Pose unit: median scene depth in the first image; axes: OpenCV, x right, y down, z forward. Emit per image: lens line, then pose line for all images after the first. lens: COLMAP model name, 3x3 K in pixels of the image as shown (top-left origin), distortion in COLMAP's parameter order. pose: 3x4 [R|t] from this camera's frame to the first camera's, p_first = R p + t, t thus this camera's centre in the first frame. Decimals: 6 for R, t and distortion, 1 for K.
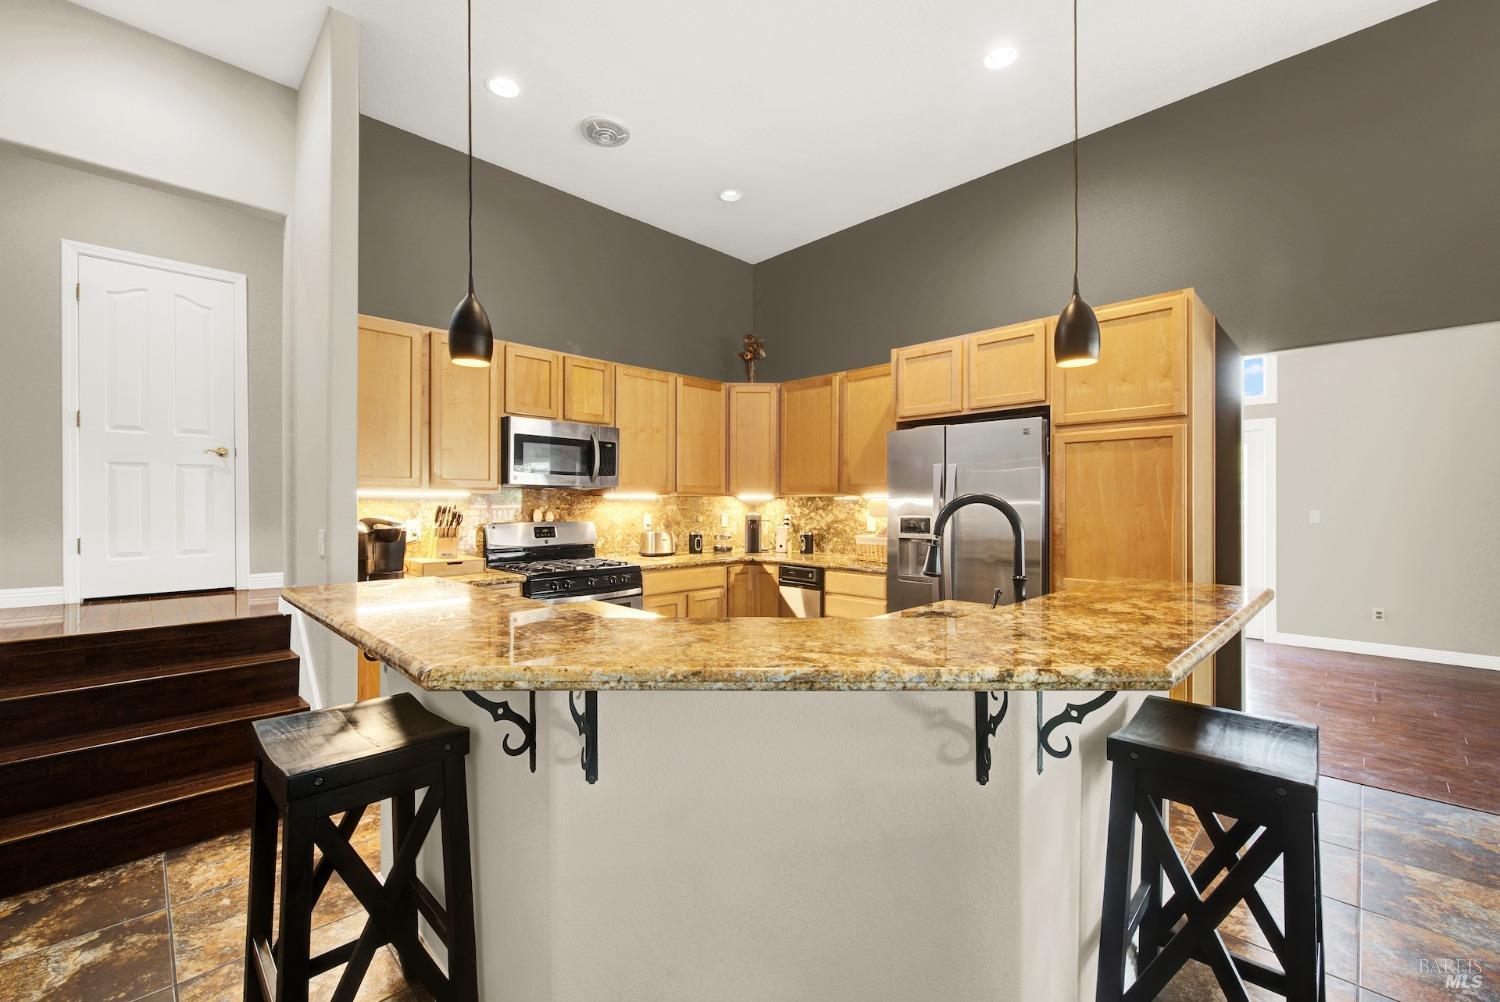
lens RADIAL K [[601.5, 0, 764.7], [0, 601.5, 505.9], [0, 0, 1]] dist [-0.000105, -0.002096]
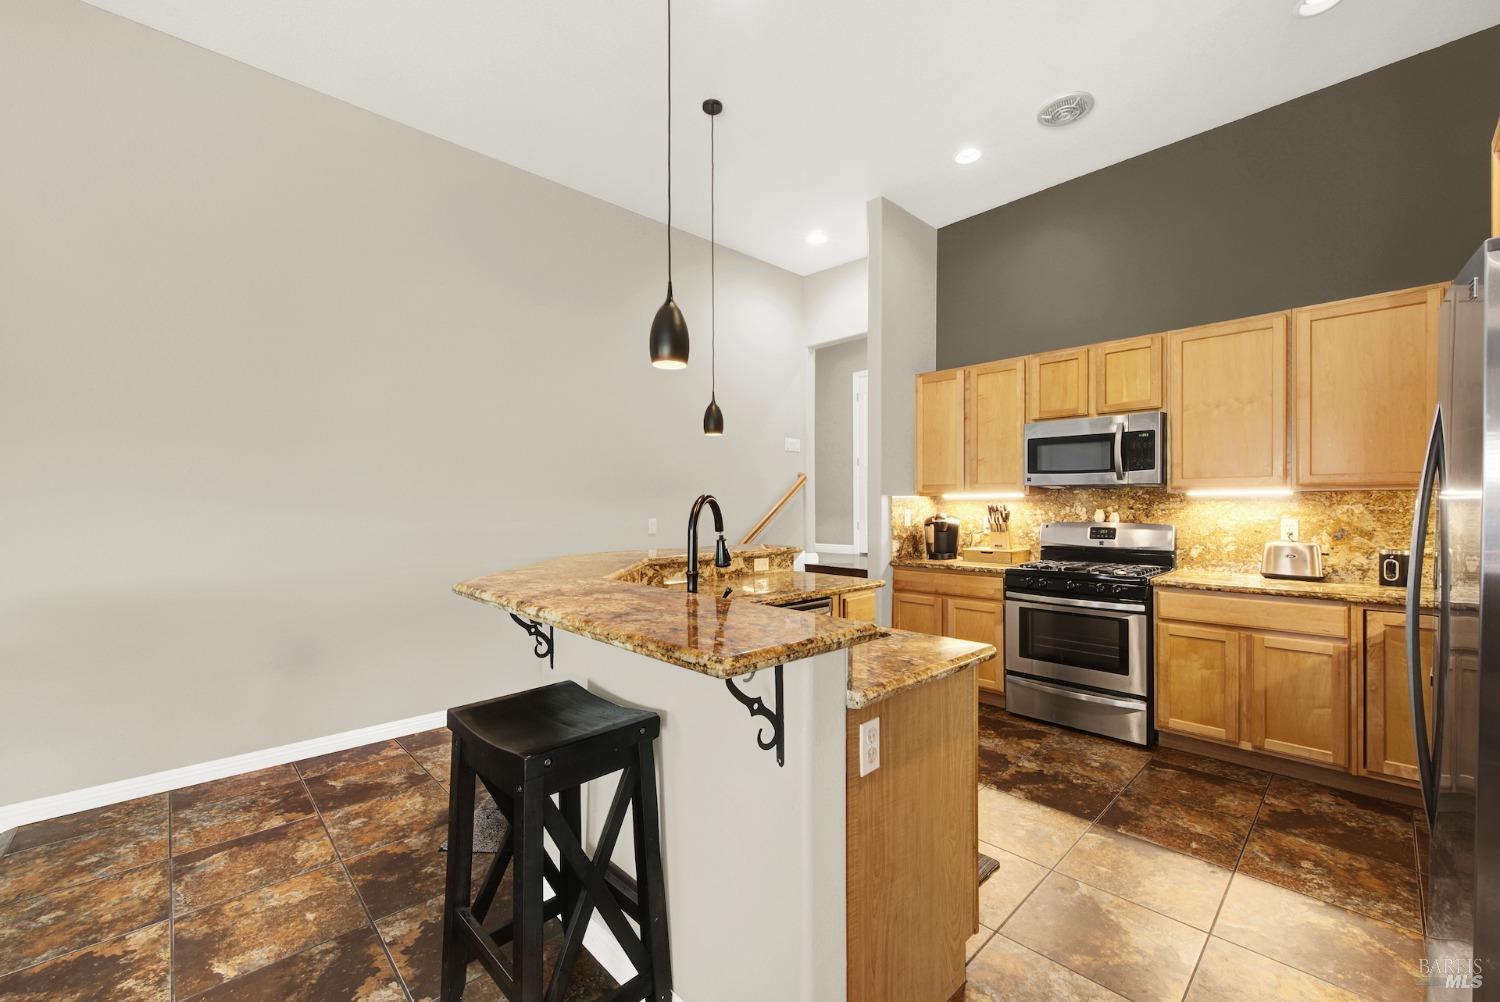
lens RADIAL K [[601.5, 0, 745.7], [0, 601.5, 510.4], [0, 0, 1]] dist [-0.000105, -0.002096]
pose [[-0.028932, 0.008833, -0.999542, 0.587109], [-0.001042, 0.999960, 0.008867, -0.000655], [0.999581, 0.001298, -0.028922, 0.443414]]
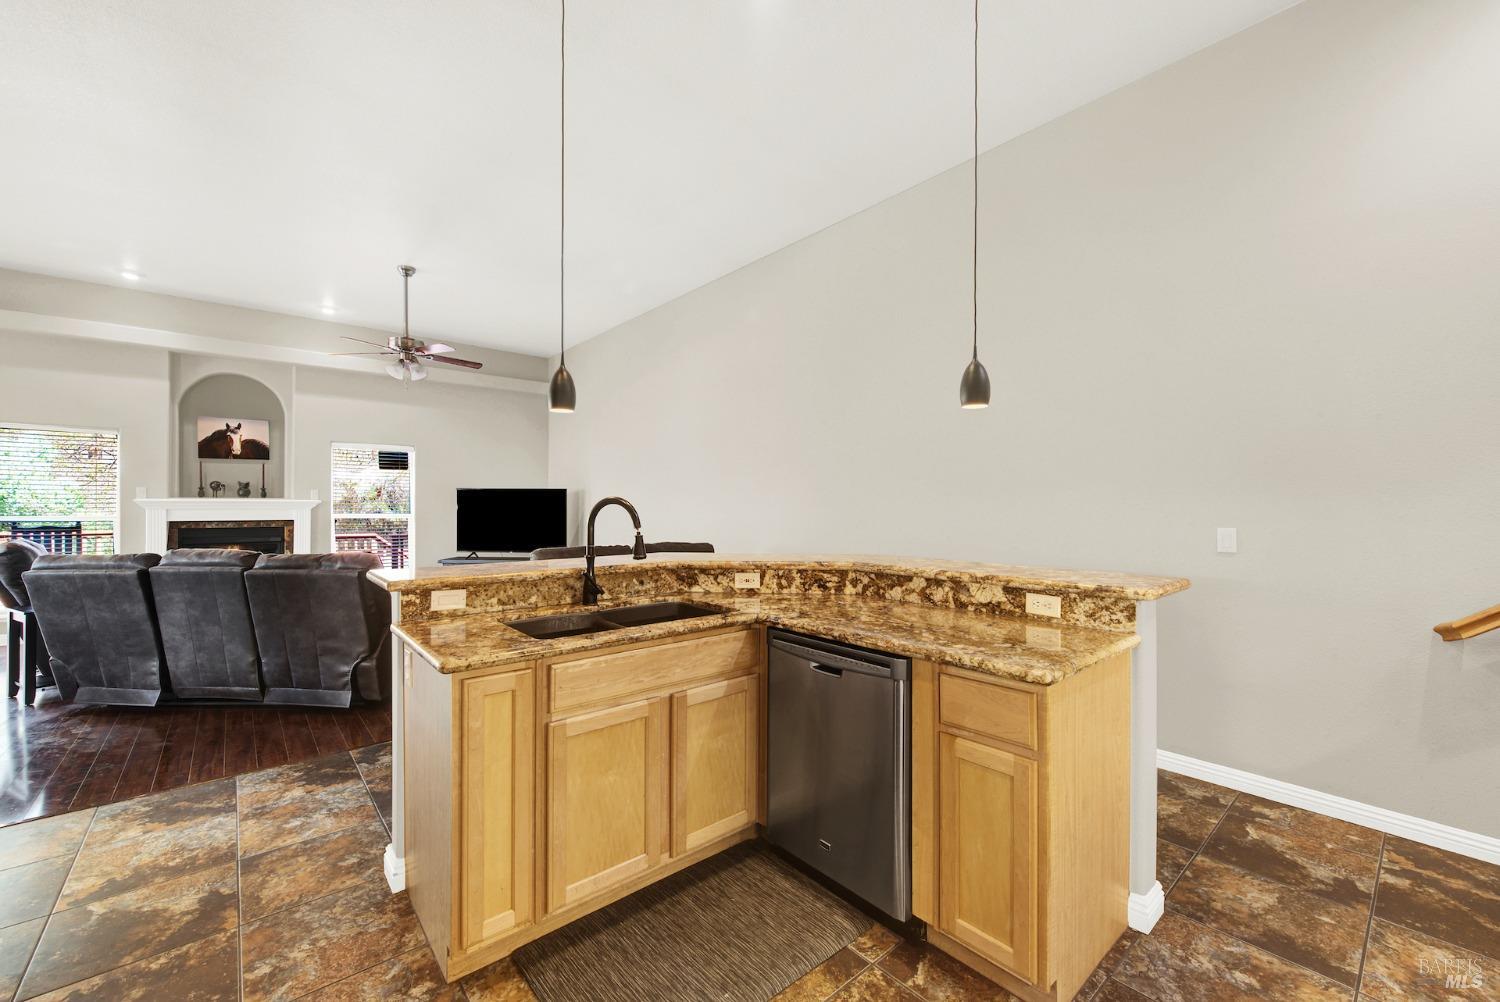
lens RADIAL K [[601.5, 0, 754.8], [0, 601.5, 505.7], [0, 0, 1]] dist [-0.000105, -0.002096]
pose [[-0.996521, -0.000917, 0.083342, -0.044509], [-0.000476, 0.999986, 0.005305, -0.003440], [-0.083345, 0.005247, -0.996507, 0.956189]]
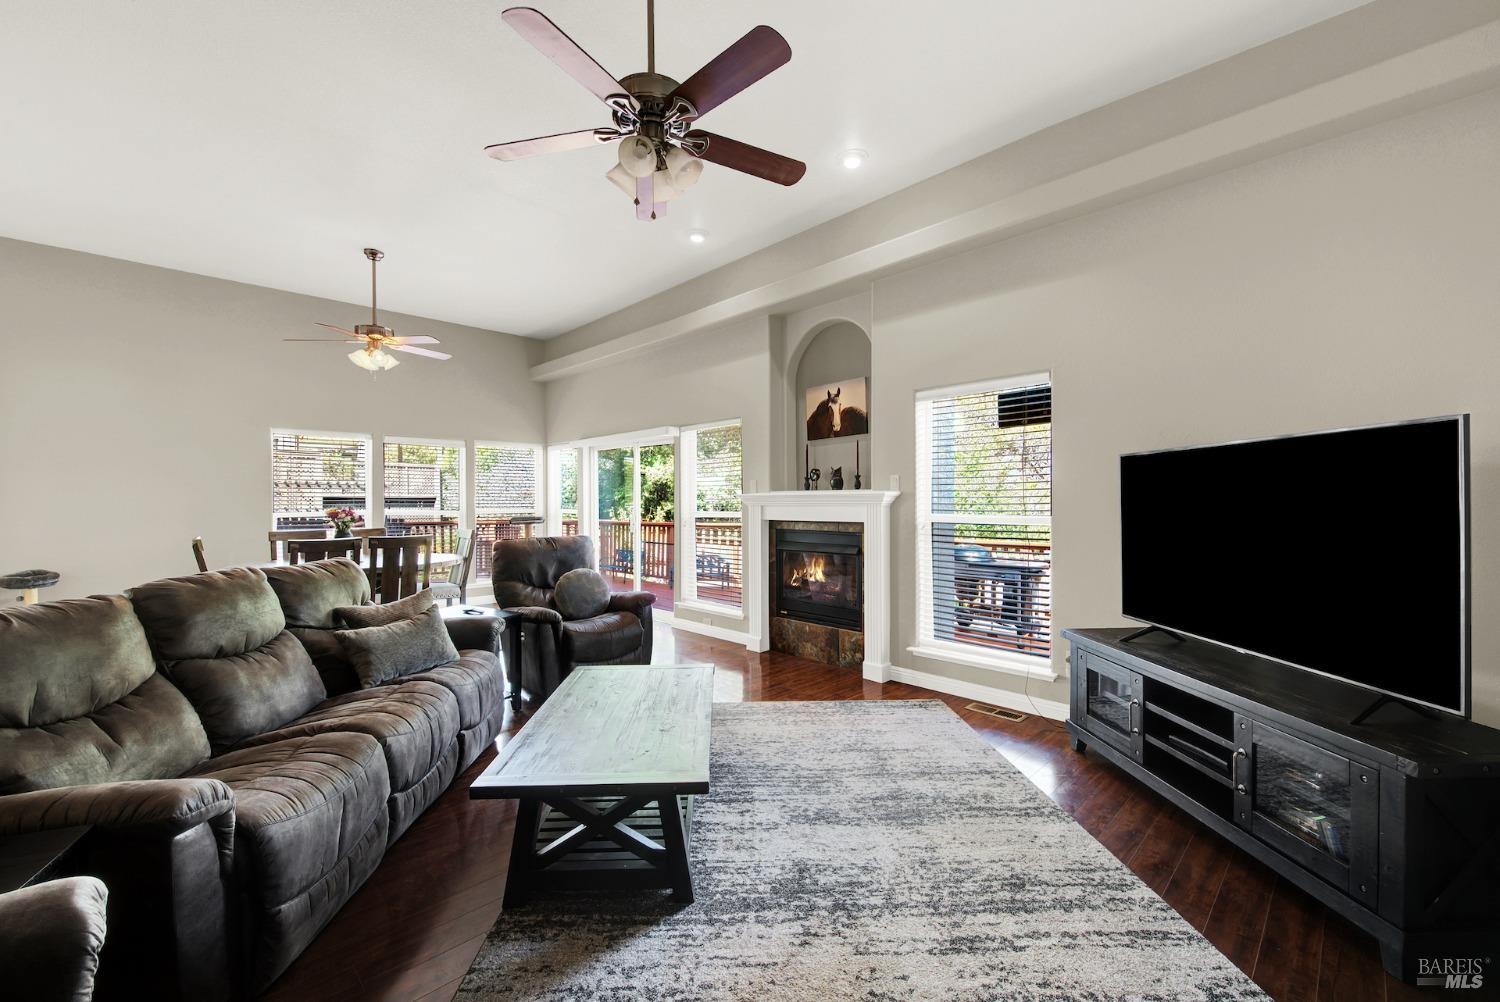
lens RADIAL K [[601.5, 0, 737.7], [0, 601.5, 510.5], [0, 0, 1]] dist [-0.000105, -0.002096]
pose [[0.026353, -0.011543, 0.999586, 0.294665], [0.009180, 0.999894, 0.011304, 0.010288], [-0.999611, 0.008878, 0.026456, -0.414021]]
